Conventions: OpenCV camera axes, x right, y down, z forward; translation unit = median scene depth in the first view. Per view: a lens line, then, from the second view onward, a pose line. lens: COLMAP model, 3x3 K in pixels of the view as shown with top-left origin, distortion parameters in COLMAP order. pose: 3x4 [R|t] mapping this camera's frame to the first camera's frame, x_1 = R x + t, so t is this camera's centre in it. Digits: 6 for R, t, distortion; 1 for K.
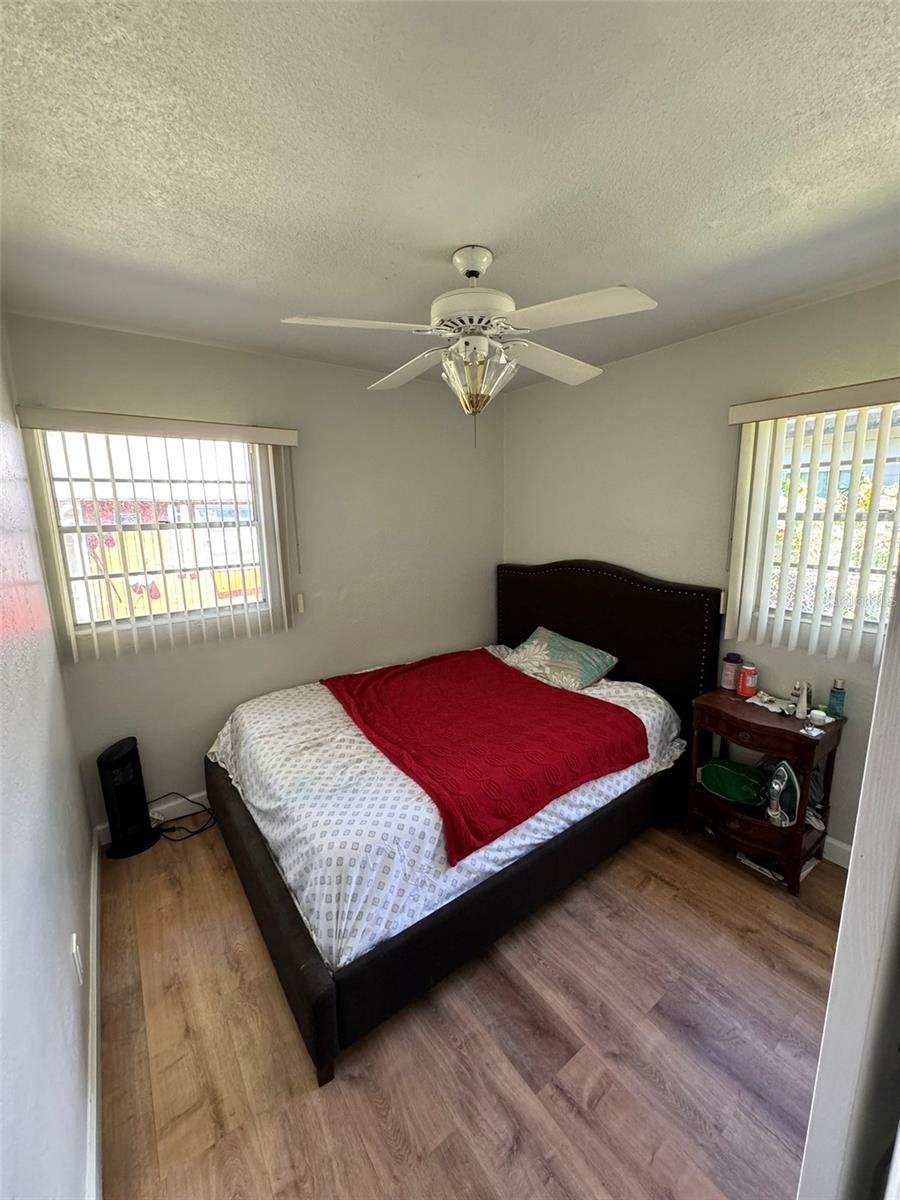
lens RADIAL K [[479.3, 0, 451.4], [0, 479.3, 598.6], [0, 0, 1]] dist [-0.005623, 0.001080]
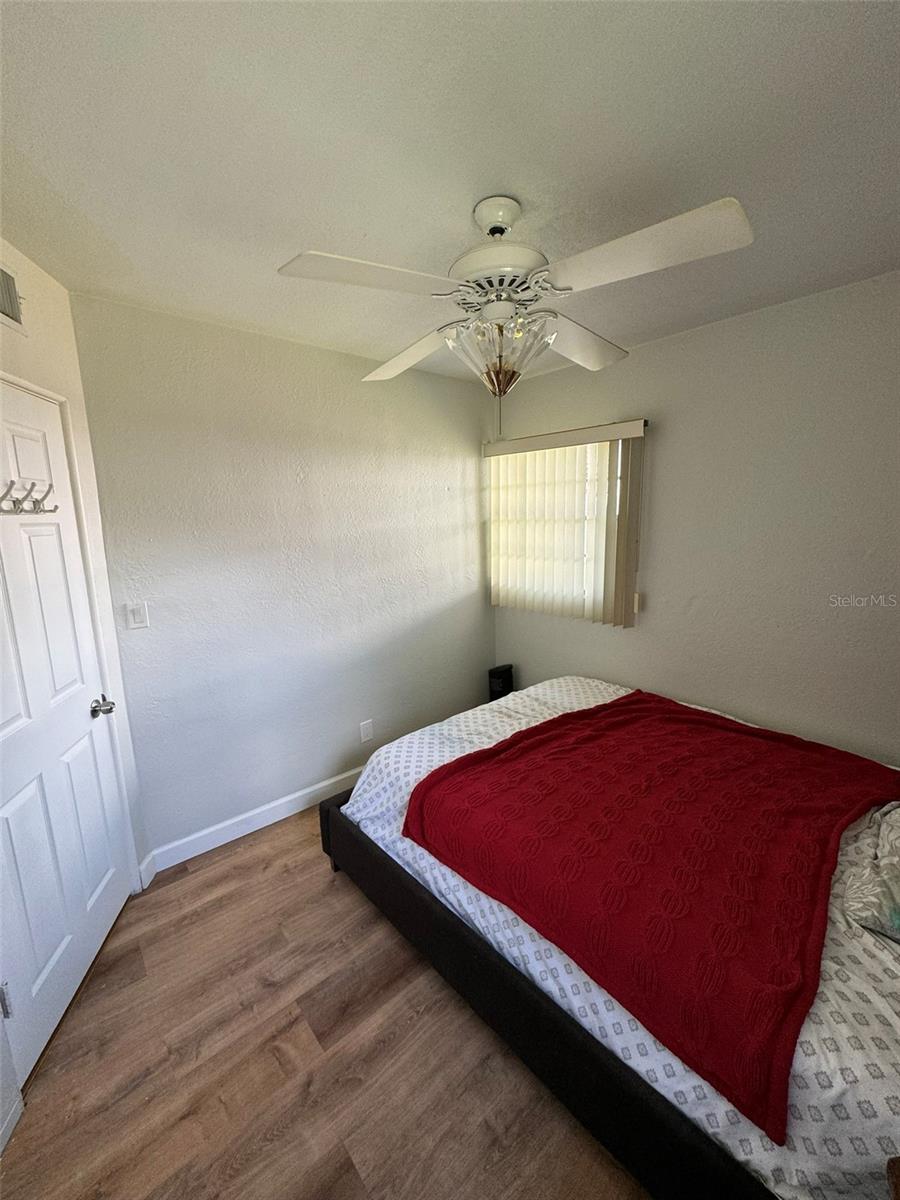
lens RADIAL K [[479.3, 0, 451.0], [0, 479.3, 596.6], [0, 0, 1]] dist [-0.005623, 0.001080]
pose [[0.085158, 0.186254, -0.978804, 0.944721], [-0.165785, 0.971327, 0.170408, -0.168151], [0.982478, 0.147759, 0.113594, 0.869292]]
